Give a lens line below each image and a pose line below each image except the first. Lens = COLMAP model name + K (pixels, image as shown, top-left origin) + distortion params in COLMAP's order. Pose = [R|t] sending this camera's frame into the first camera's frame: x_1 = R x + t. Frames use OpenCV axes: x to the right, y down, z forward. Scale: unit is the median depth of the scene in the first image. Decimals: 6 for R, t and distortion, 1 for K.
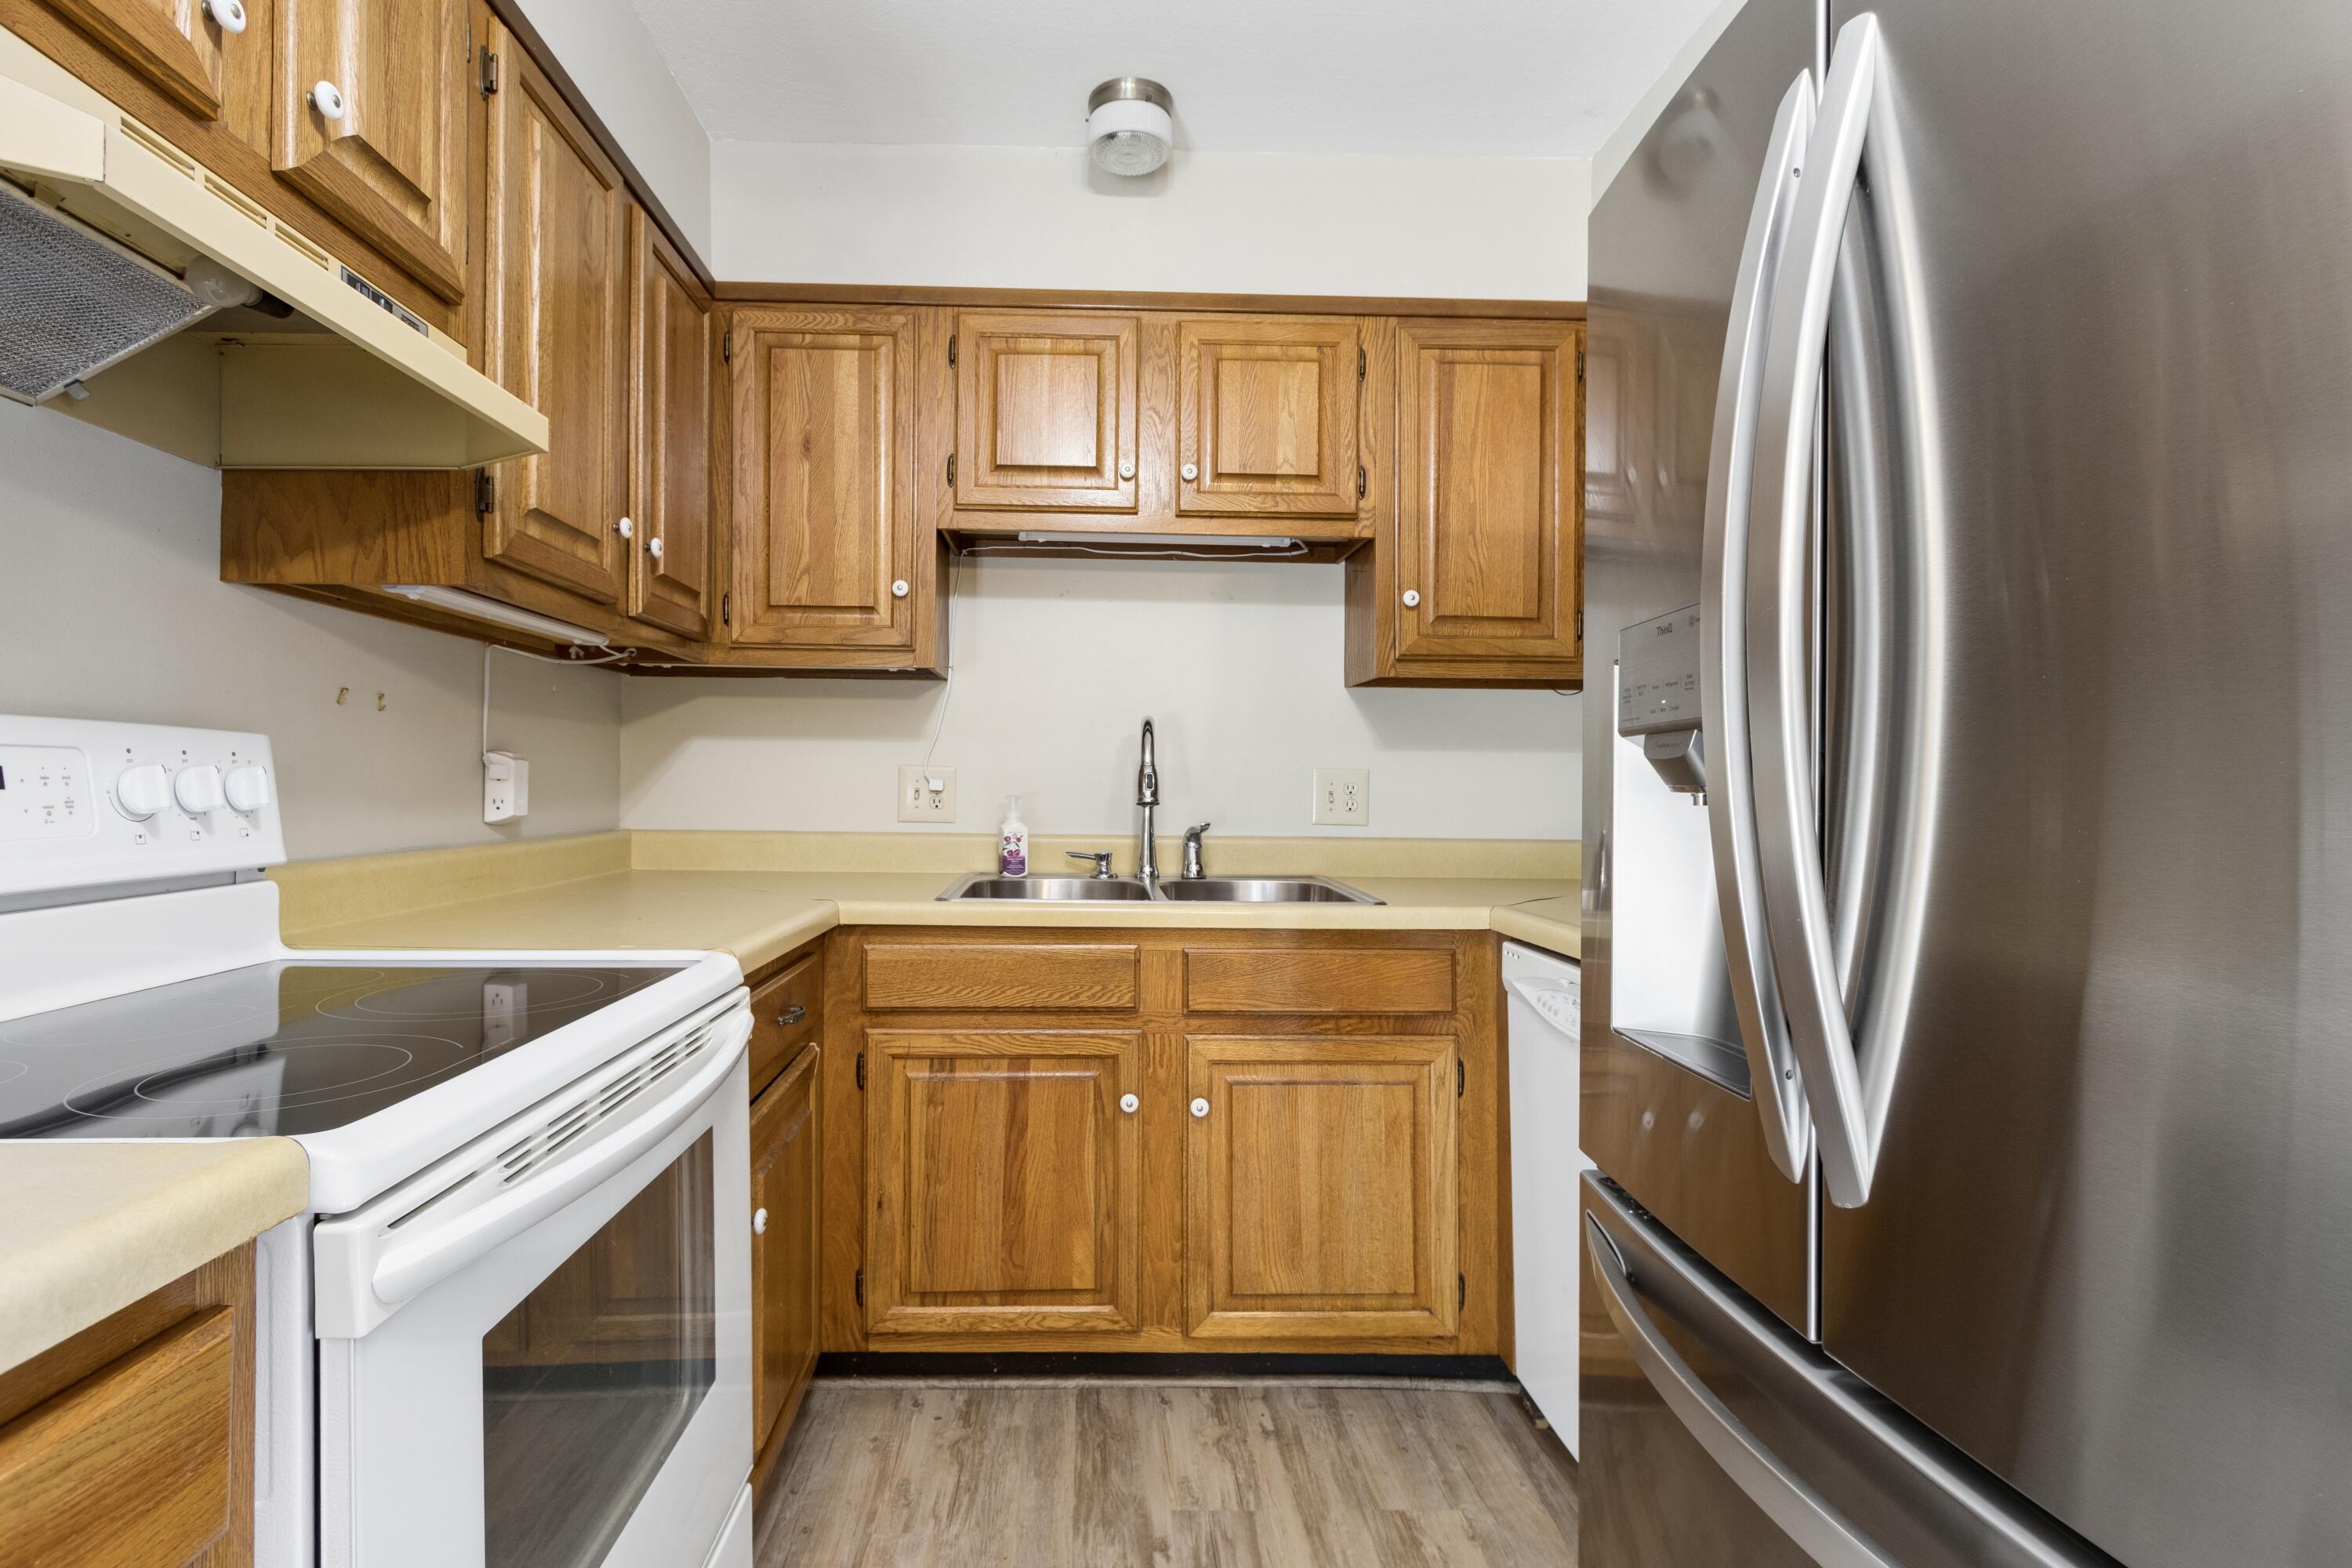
lens RADIAL K [[1039.9, 0, 1176.0], [0, 1039.9, 784.0], [0, 0, 1]] dist [0.002285, 0.000579]
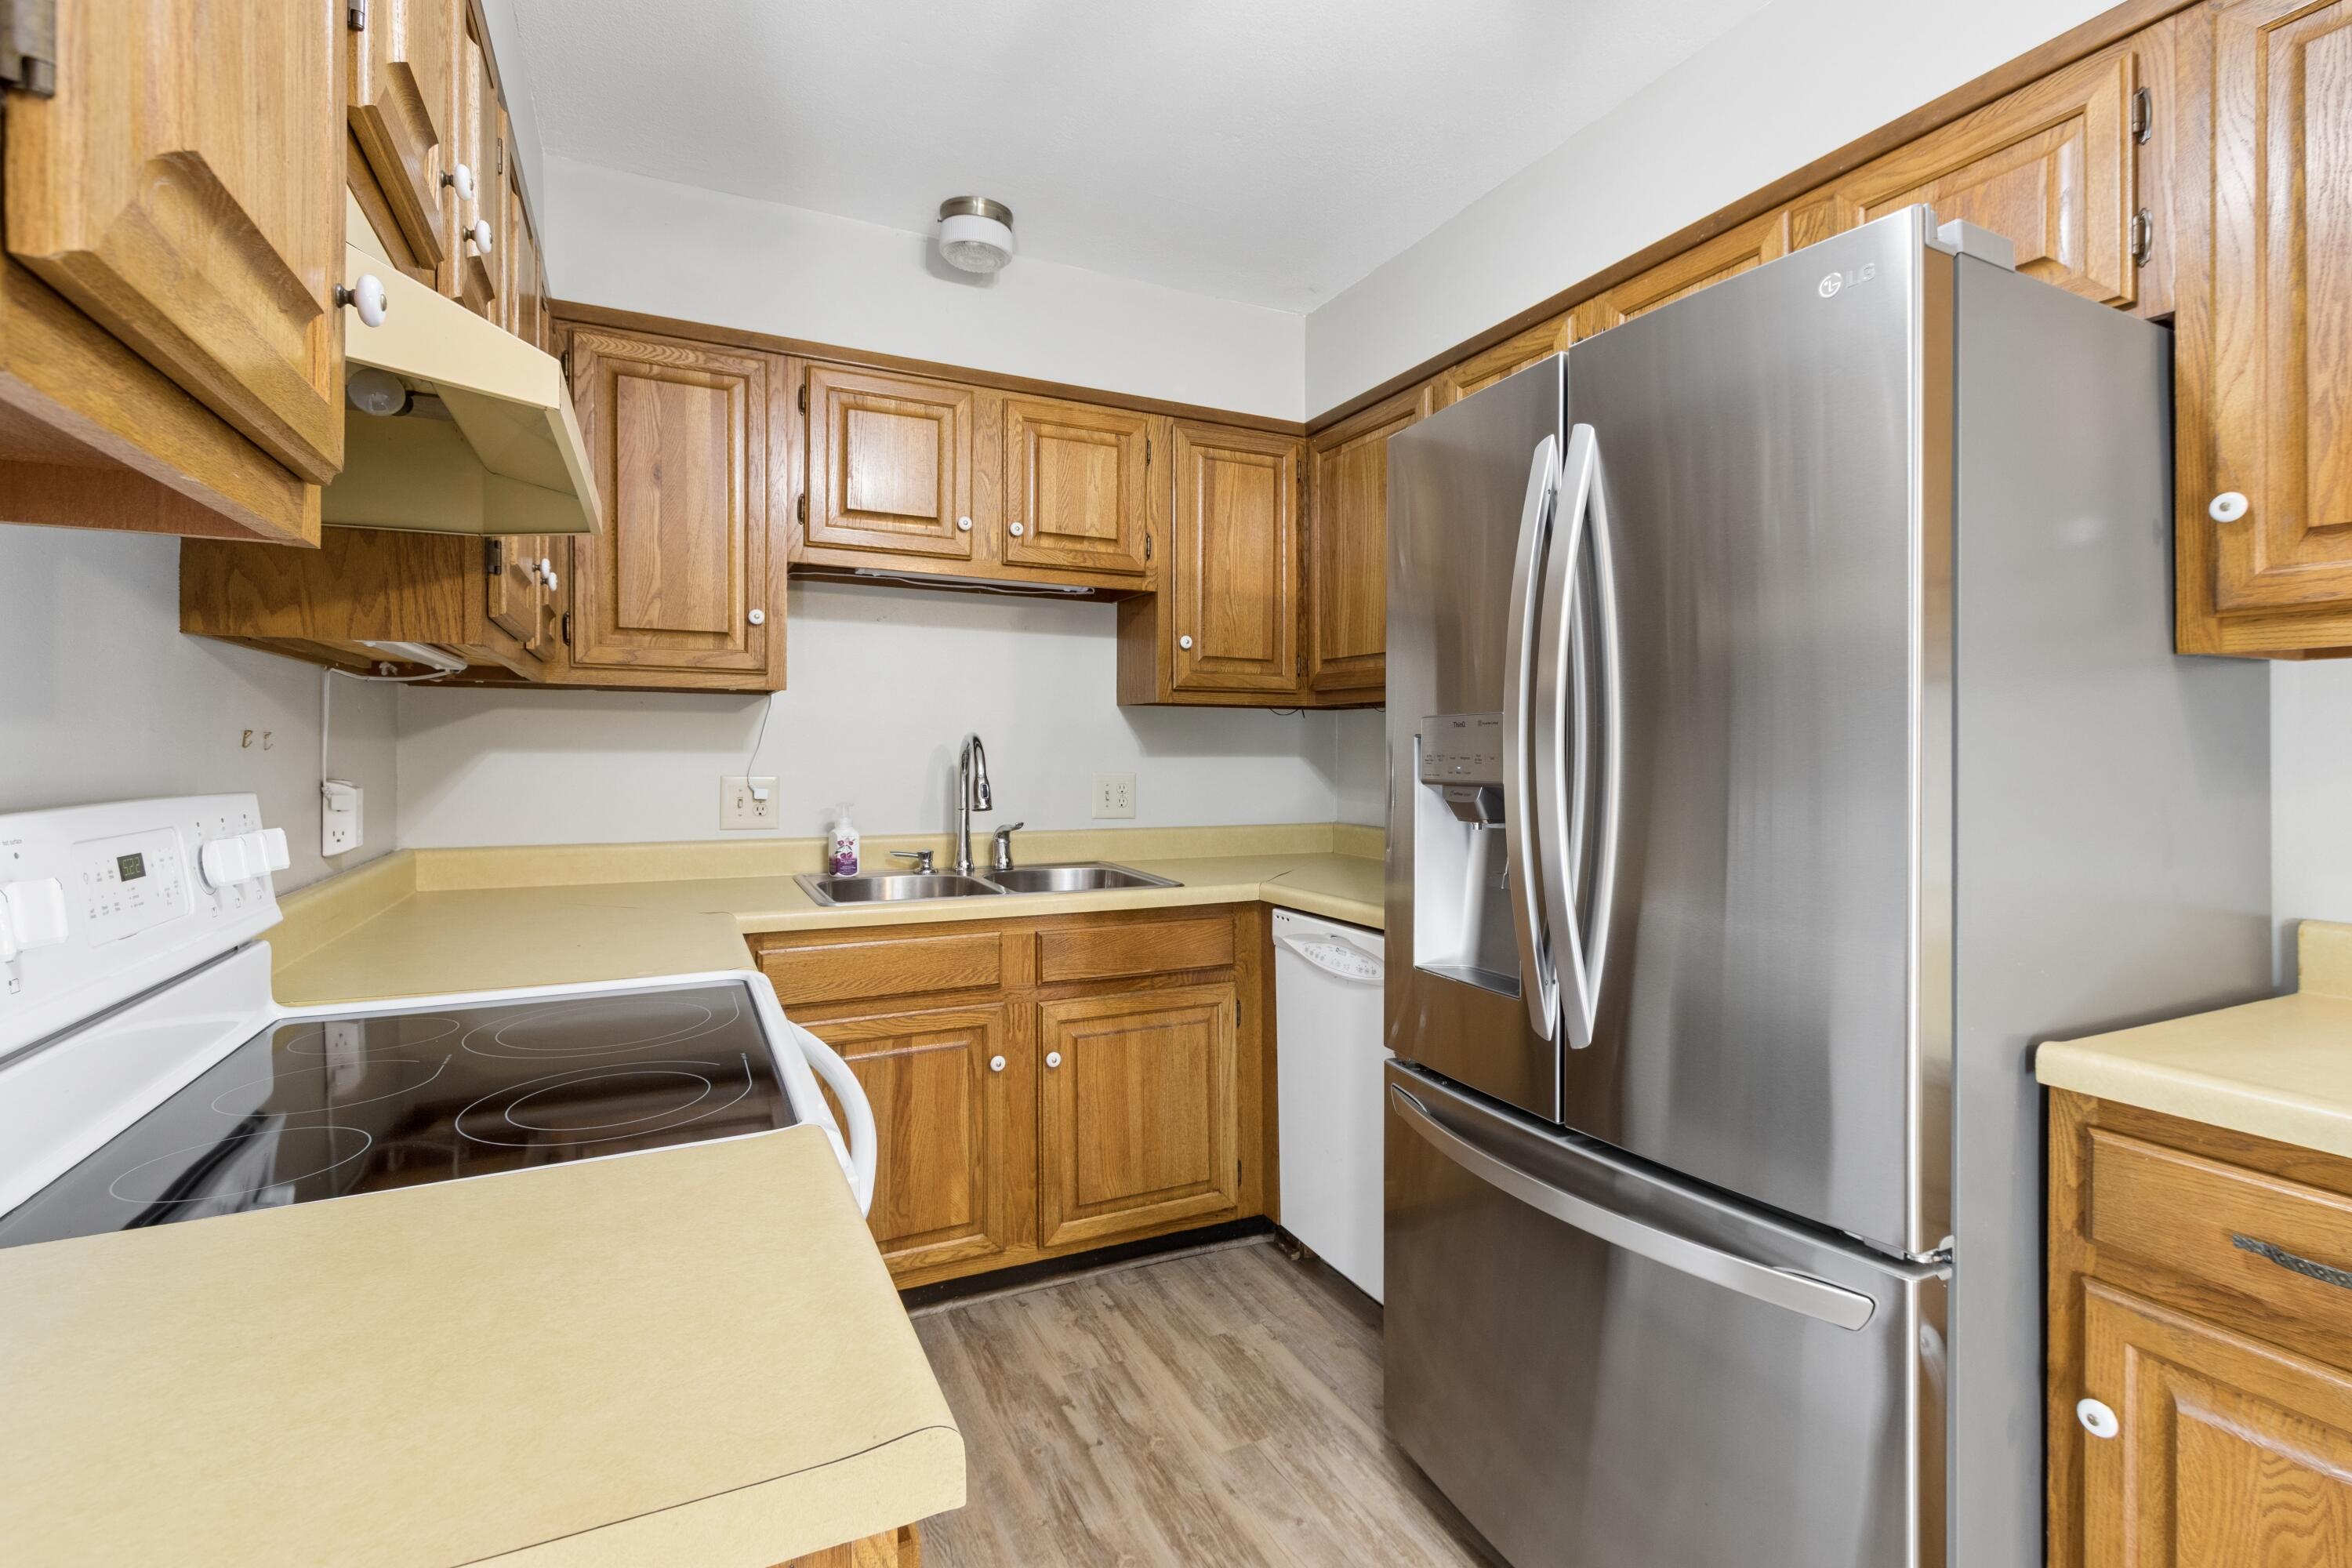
lens RADIAL K [[1066.8, 0, 1177.7], [0, 1066.8, 745.4], [0, 0, 1]] dist [0.000336, 0.000161]
pose [[0.909726, -0.005184, 0.415176, -0.328120], [0.000243, 0.999929, 0.011952, -0.068437], [-0.415209, -0.010772, 0.909662, -0.185320]]
